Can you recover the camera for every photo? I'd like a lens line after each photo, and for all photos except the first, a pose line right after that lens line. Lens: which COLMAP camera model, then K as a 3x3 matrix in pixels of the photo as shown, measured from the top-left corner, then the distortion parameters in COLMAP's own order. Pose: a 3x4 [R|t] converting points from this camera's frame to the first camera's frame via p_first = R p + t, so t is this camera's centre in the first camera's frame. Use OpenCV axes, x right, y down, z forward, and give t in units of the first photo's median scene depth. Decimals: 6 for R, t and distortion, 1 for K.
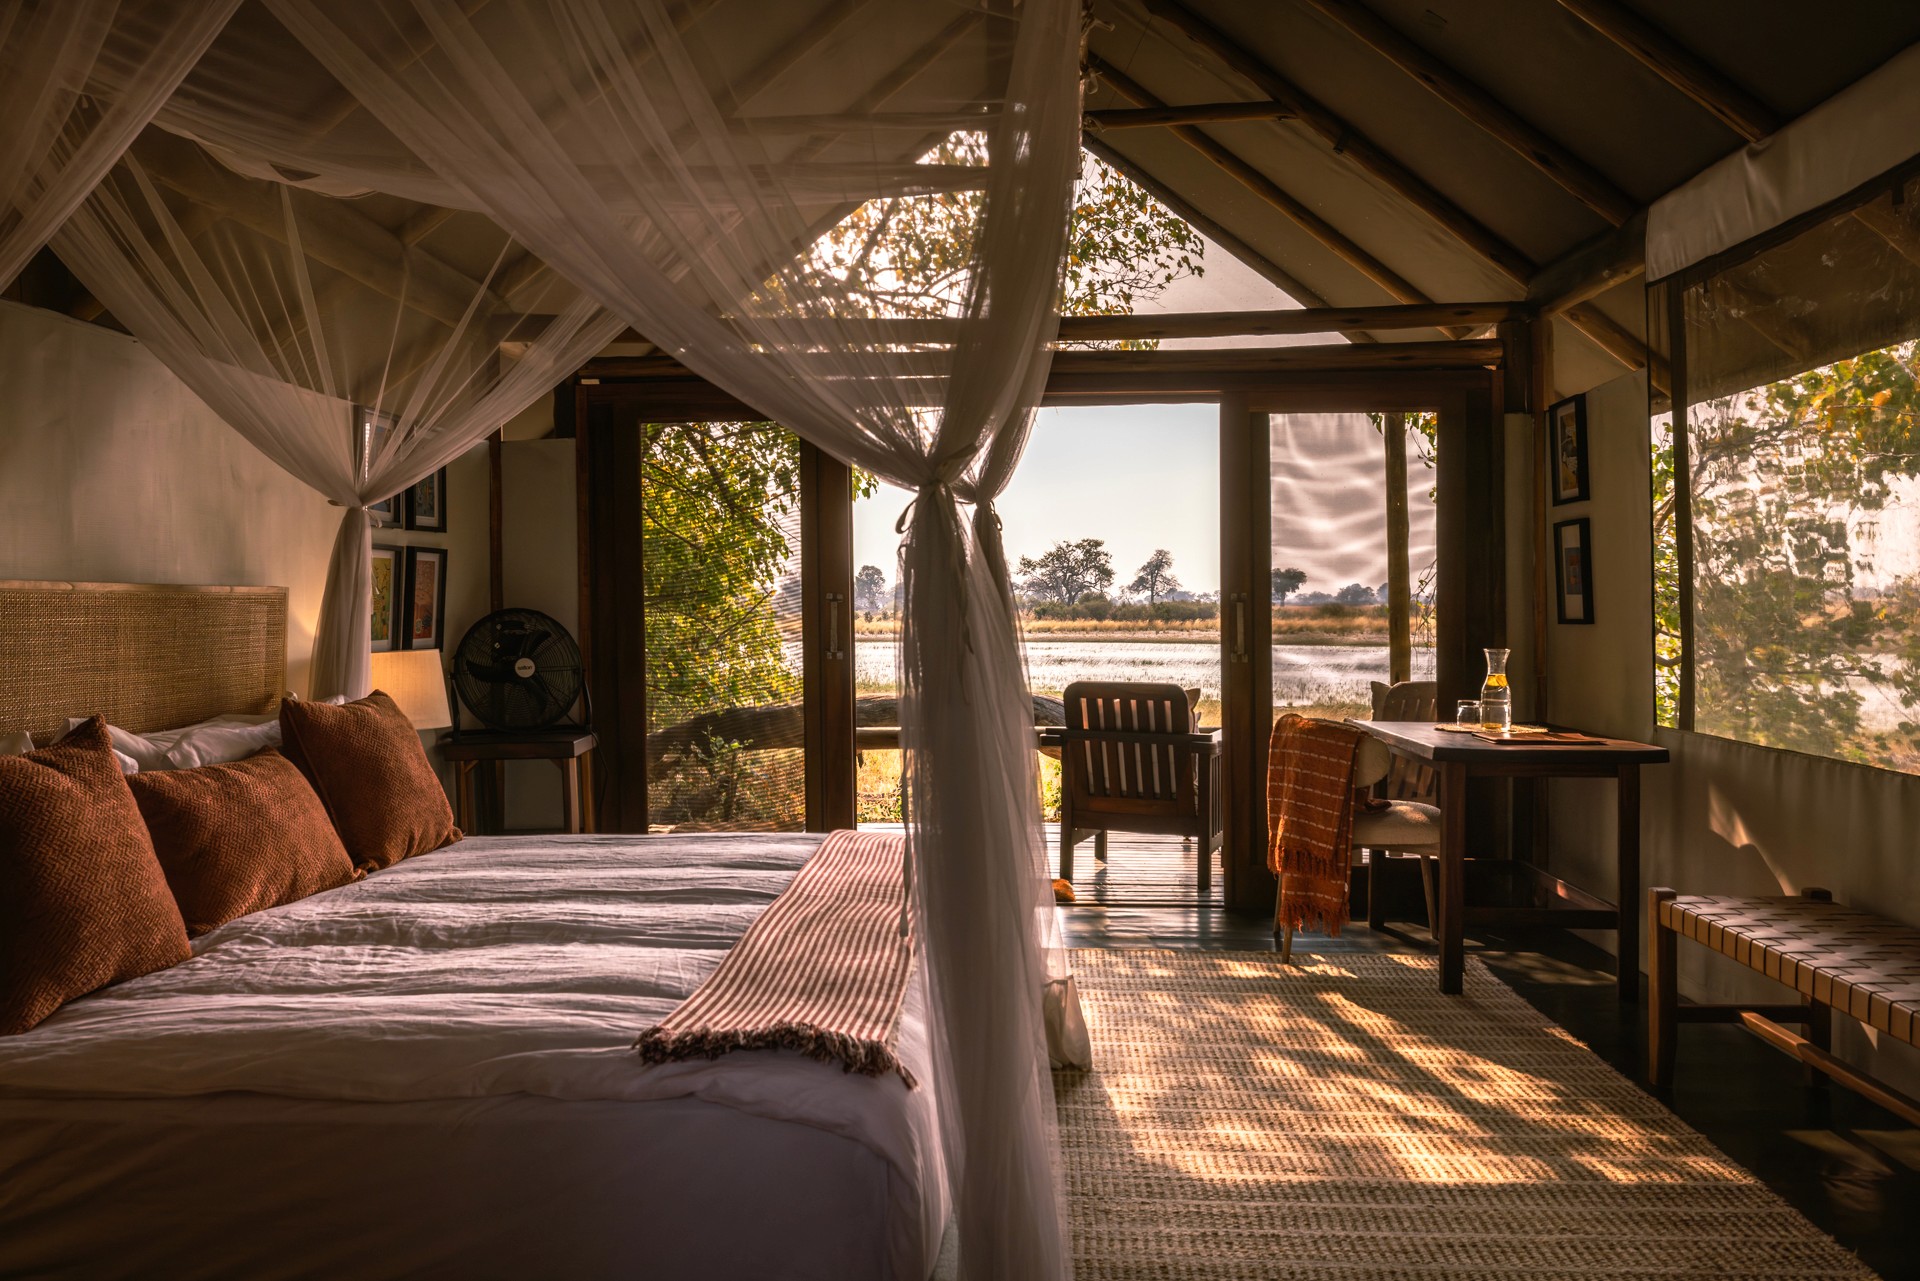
lens RADIAL K [[1394.0, 0, 956.9], [0, 1394.0, 631.9], [0, 0, 1]] dist [0.002859, 0.002673]
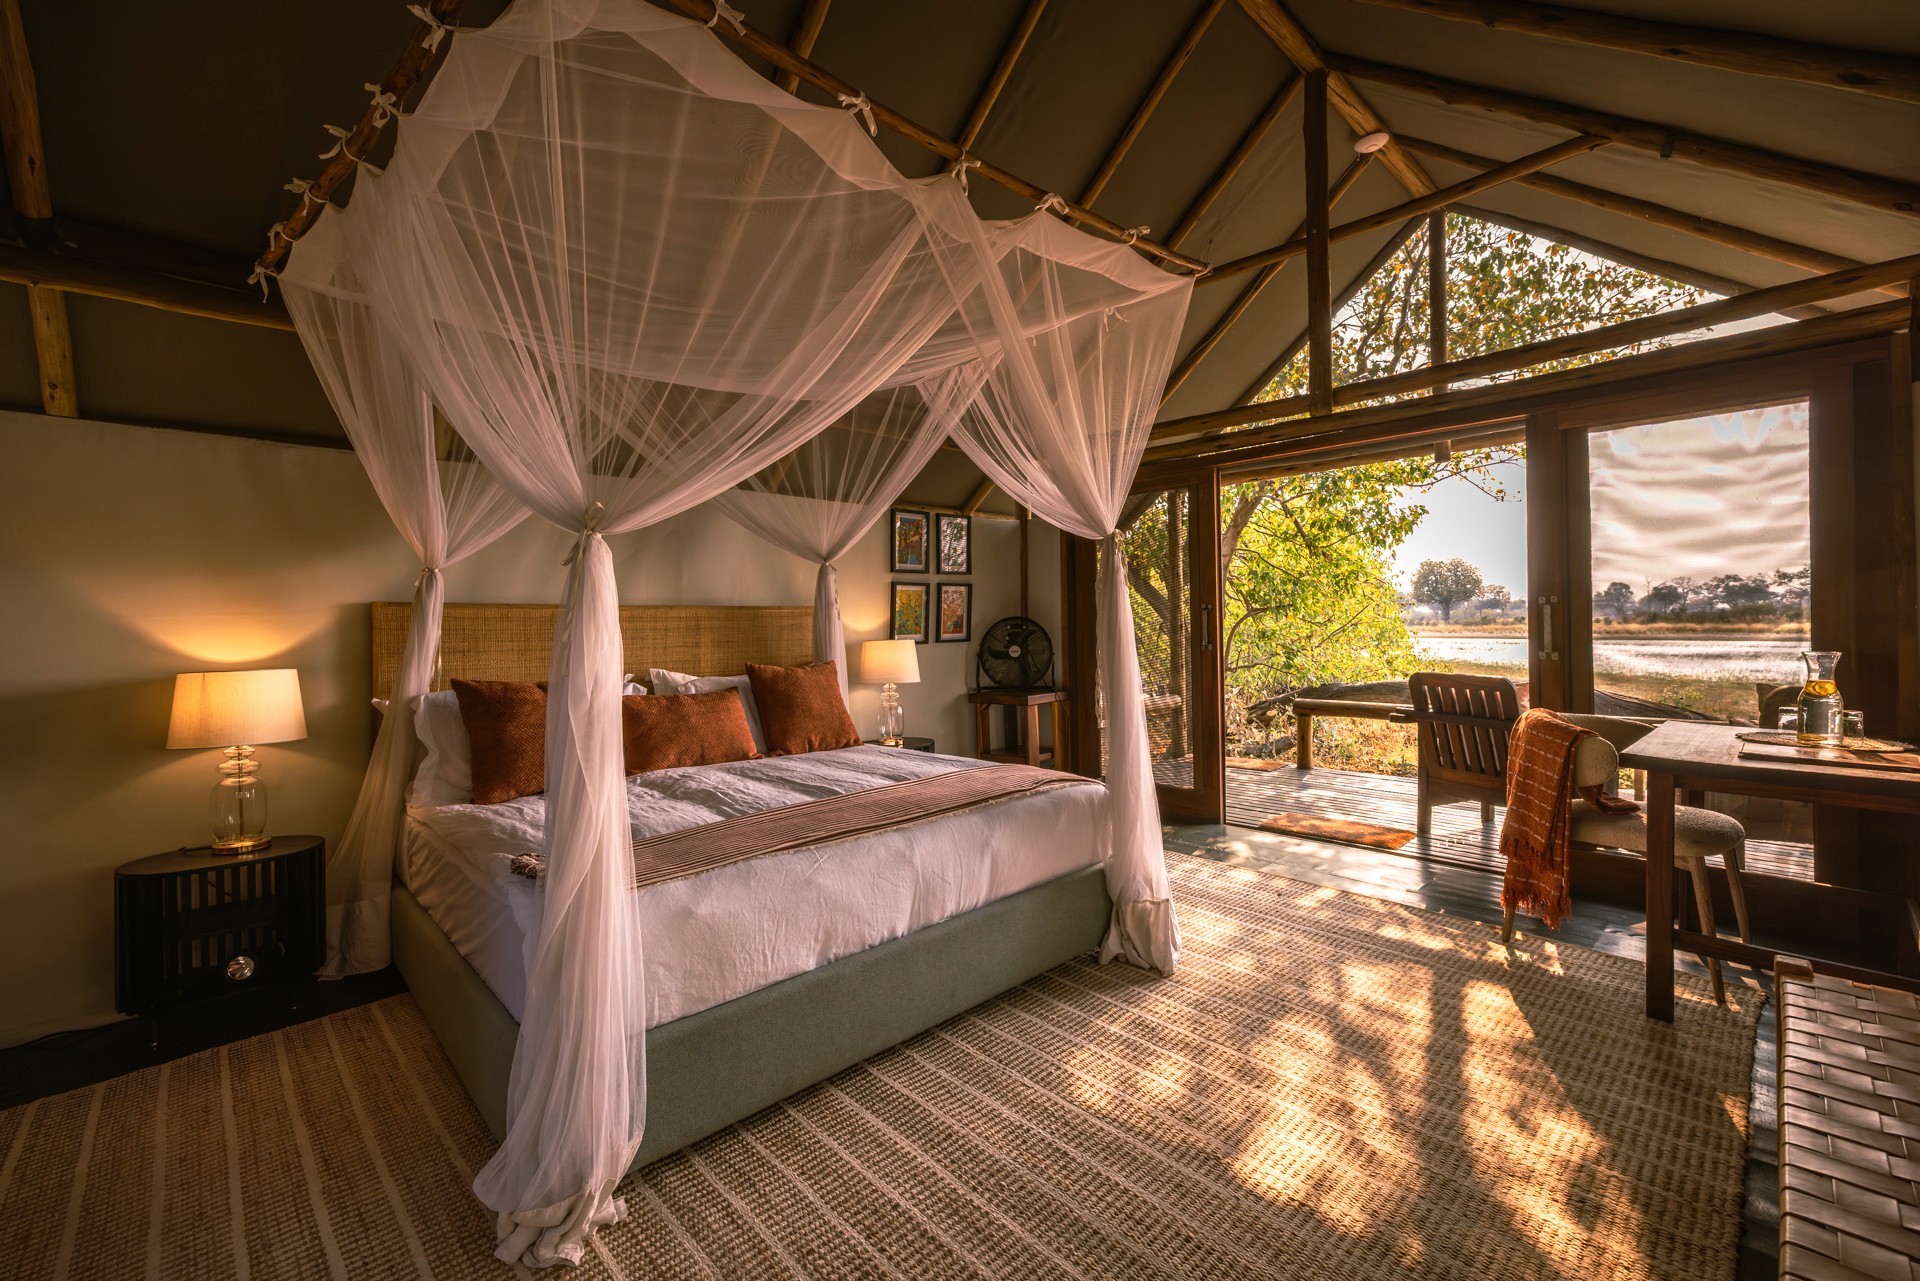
lens RADIAL K [[807.7, 0, 957.3], [0, 807.7, 630.3], [0, 0, 1]] dist [-0.009286, 0.001625]
pose [[0.721107, 0.001801, -0.692821, 0.313880], [-0.003051, 0.999995, -0.000576, 0.000599], [0.692817, 0.002529, 0.721109, 0.231218]]
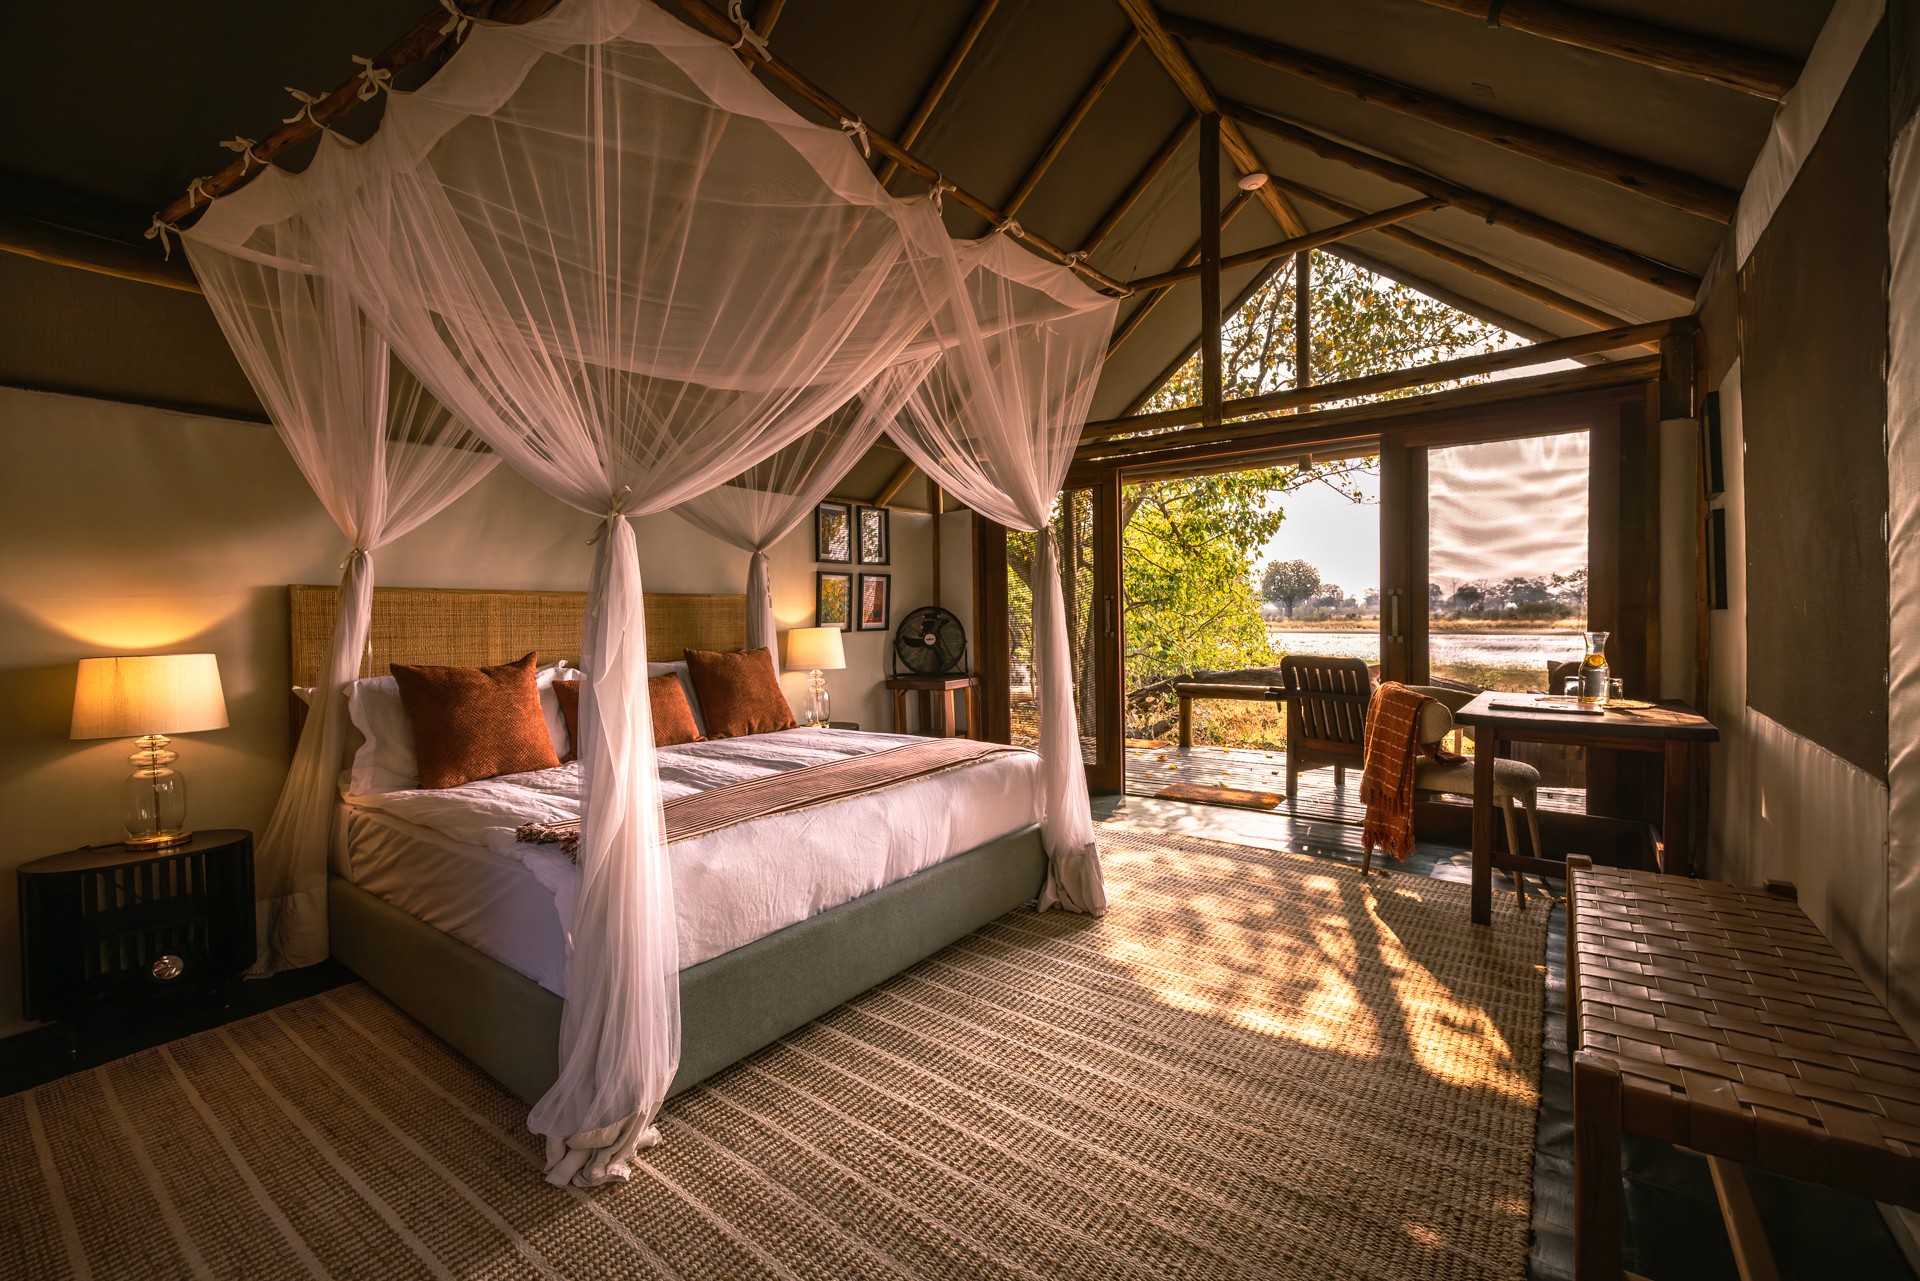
lens RADIAL K [[807.7, 0, 968.7], [0, 807.7, 647.1], [0, 0, 1]] dist [-0.009286, 0.001625]
pose [[0.827323, 0.015781, -0.561504, 0.303664], [-0.002469, 0.999698, 0.024459, 0.009194], [0.561721, -0.018849, 0.827112, 0.162996]]
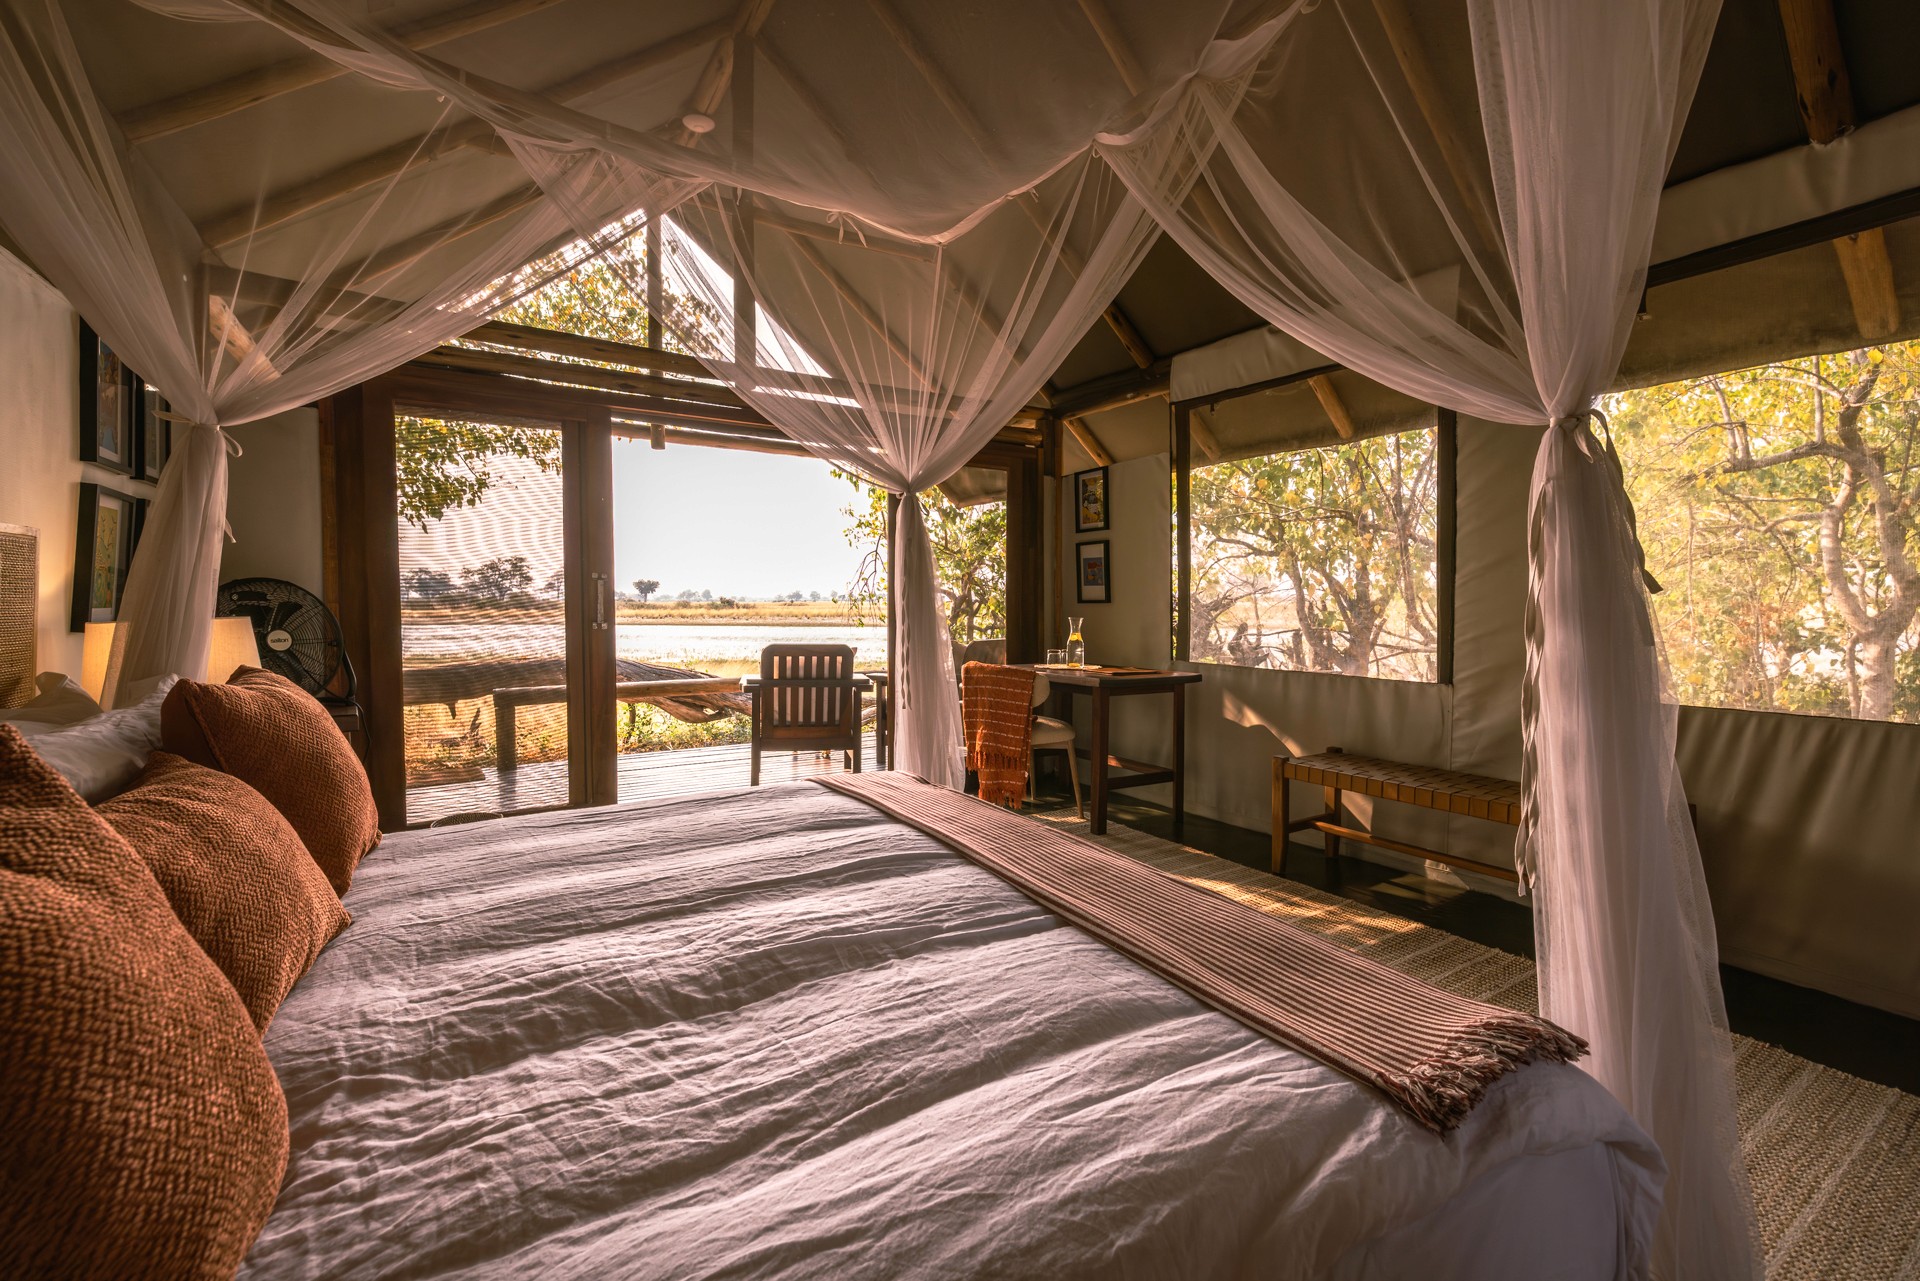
lens RADIAL K [[807.7, 0, 968.9], [0, 807.7, 639.1], [0, 0, 1]] dist [-0.009286, 0.001625]
pose [[0.816983, -0.017386, 0.576400, -0.234326], [0.002228, 0.999633, 0.026995, 0.010573], [-0.576658, -0.020770, 0.816722, 0.276465]]
